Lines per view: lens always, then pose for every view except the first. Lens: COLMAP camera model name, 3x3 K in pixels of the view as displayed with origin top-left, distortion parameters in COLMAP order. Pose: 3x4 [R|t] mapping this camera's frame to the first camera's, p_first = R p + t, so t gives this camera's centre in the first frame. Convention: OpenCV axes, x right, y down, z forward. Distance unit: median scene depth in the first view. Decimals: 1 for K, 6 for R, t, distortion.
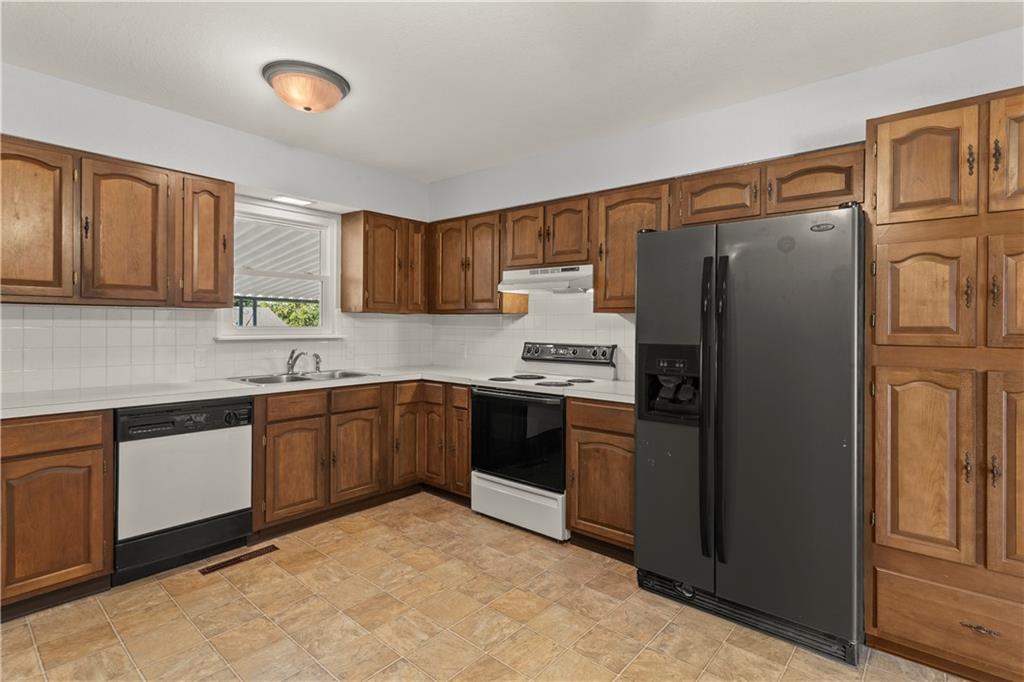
lens RADIAL K [[499.5, 0, 518.7], [0, 499.5, 327.6], [0, 0, 1]] dist [0.001429, 0.000562]
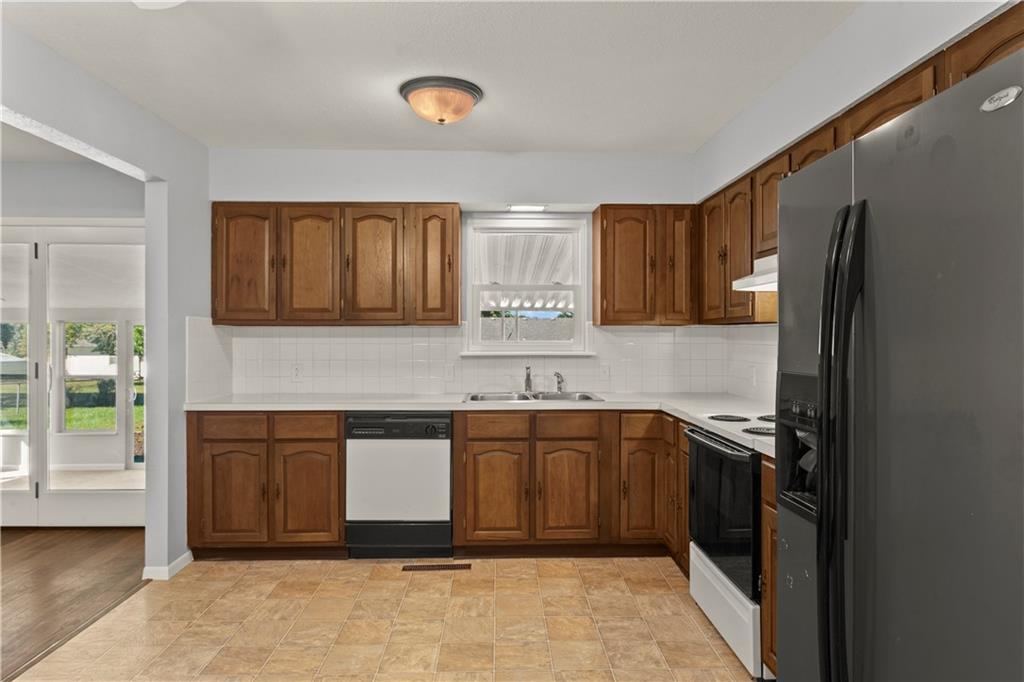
lens RADIAL K [[619.3, 0, 512.0], [0, 619.3, 341.0], [0, 0, 1]] dist [-0.013981, -0.000750]
pose [[0.666812, -0.004488, -0.745212, 0.440496], [0.002497, 0.999990, -0.003789, -0.000490], [0.745222, 0.000666, 0.666817, 0.230255]]
